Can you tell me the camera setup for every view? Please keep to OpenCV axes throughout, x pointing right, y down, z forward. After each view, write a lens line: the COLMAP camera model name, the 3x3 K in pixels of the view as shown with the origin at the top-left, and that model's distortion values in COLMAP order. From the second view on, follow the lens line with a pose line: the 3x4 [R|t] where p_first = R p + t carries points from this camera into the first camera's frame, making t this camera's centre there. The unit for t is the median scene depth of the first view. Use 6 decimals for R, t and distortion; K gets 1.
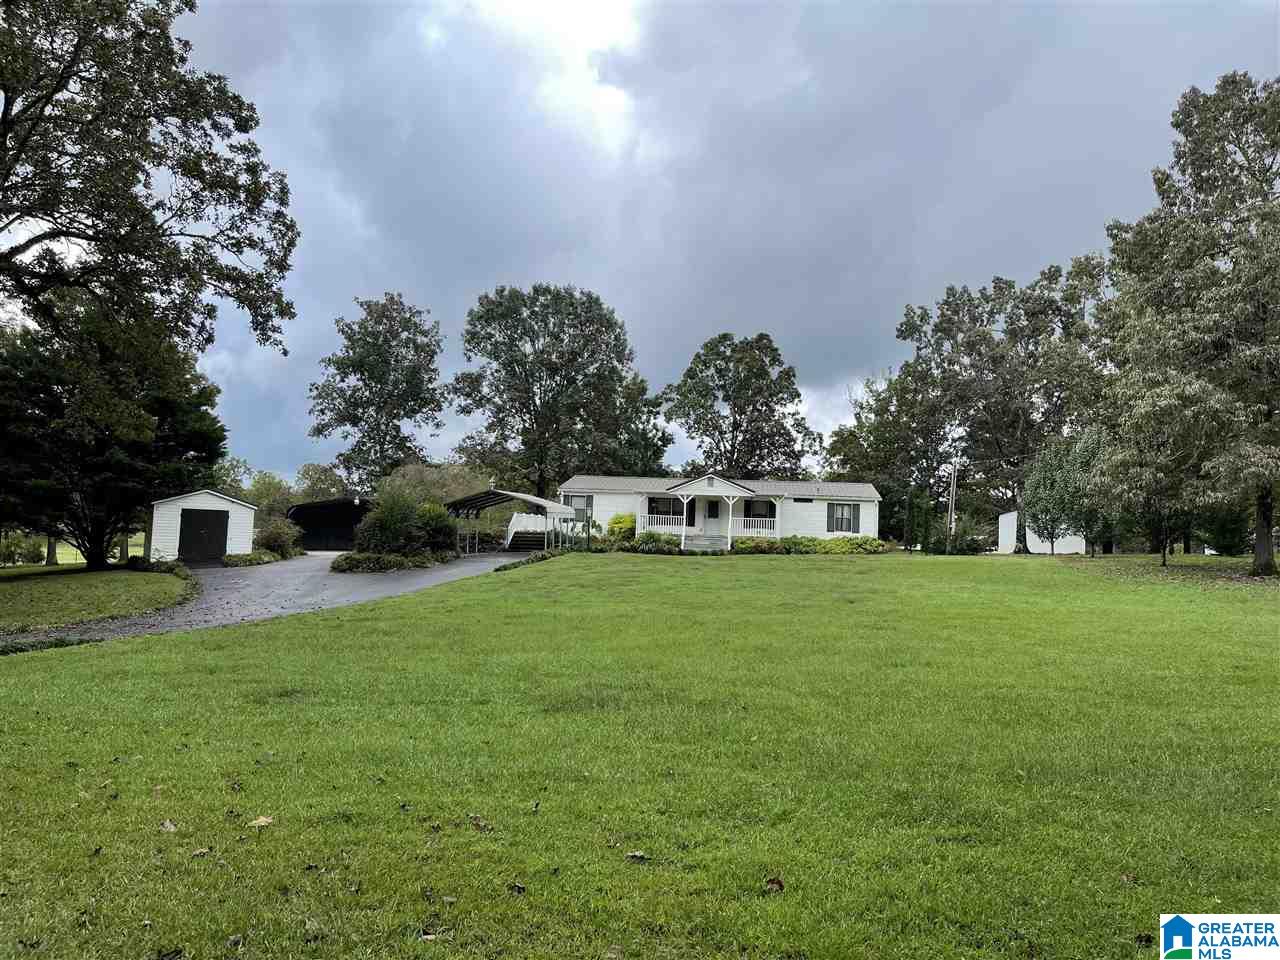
lens RADIAL K [[962.7, 0, 645.4], [0, 962.7, 487.2], [0, 0, 1]] dist [0.066661, -0.084372]
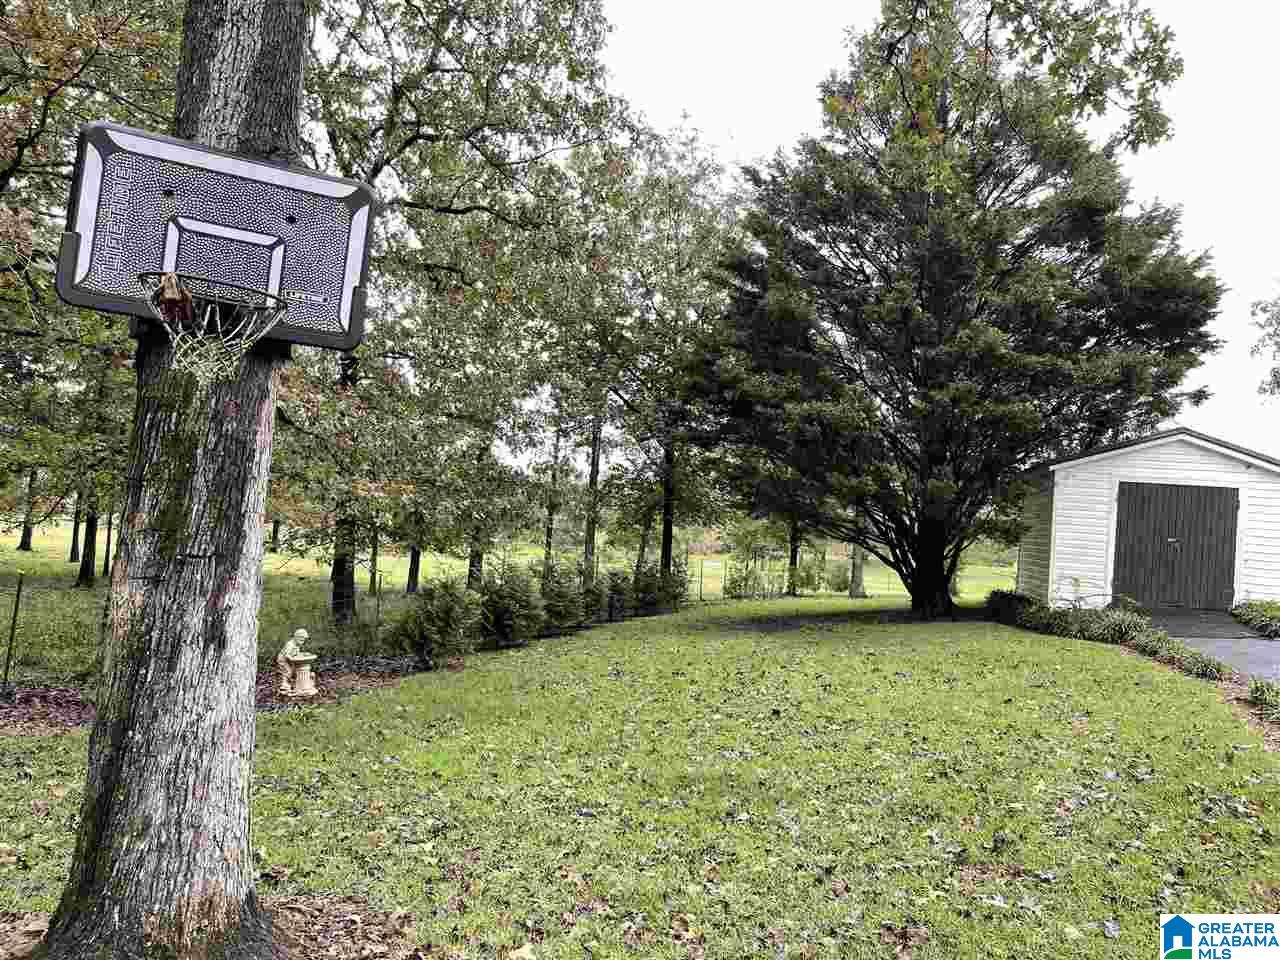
lens RADIAL K [[962.7, 0, 645.4], [0, 962.7, 487.2], [0, 0, 1]] dist [0.066661, -0.084372]
pose [[0.717391, -0.019459, -0.696399, -0.242518], [-0.008779, 0.999278, -0.036966, 0.029864], [0.696616, 0.032633, 0.716702, 0.410601]]
